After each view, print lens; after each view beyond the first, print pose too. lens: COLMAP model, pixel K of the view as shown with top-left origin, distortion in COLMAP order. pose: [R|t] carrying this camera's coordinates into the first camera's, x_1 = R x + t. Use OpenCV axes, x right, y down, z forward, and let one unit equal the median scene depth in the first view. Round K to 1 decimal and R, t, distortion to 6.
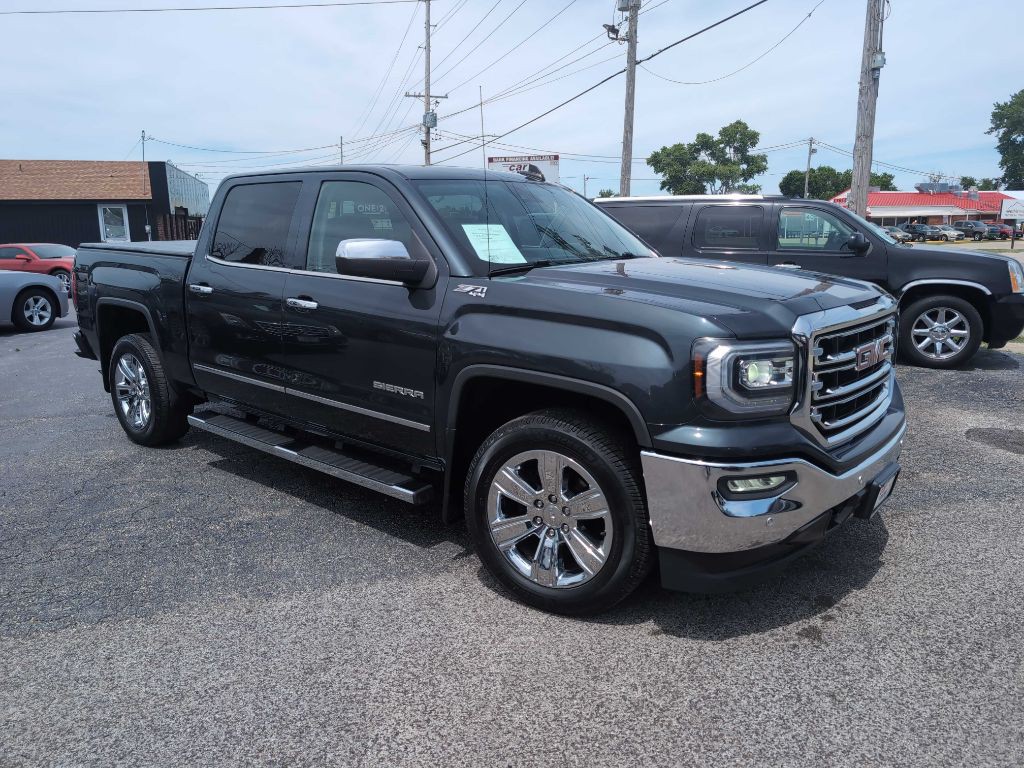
lens RADIAL K [[735.2, 0, 508.9], [0, 735.2, 367.5], [0, 0, 1]] dist [0.013522, -0.008595]
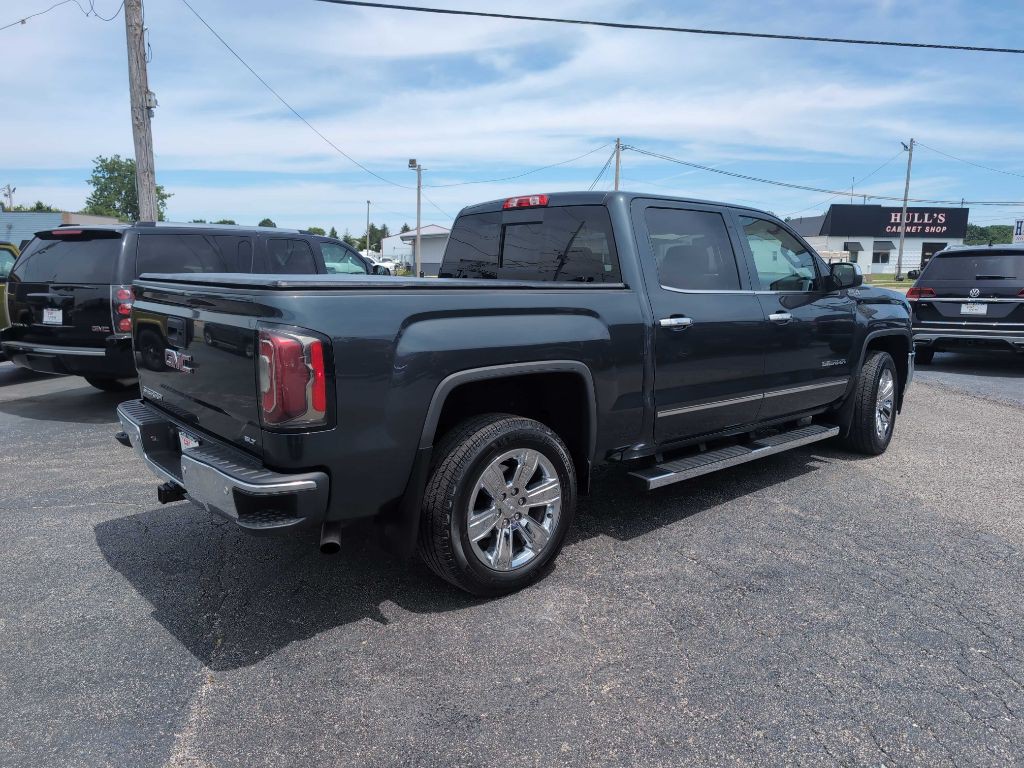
lens RADIAL K [[742.0, 0, 516.6], [0, 742.0, 380.4], [0, 0, 1]] dist [0.013360, -0.005412]
pose [[0.146177, -0.147432, 0.978211, -0.236511], [0.182791, 0.975831, 0.119758, -0.031995], [-0.972224, 0.161302, 0.169593, 0.186625]]
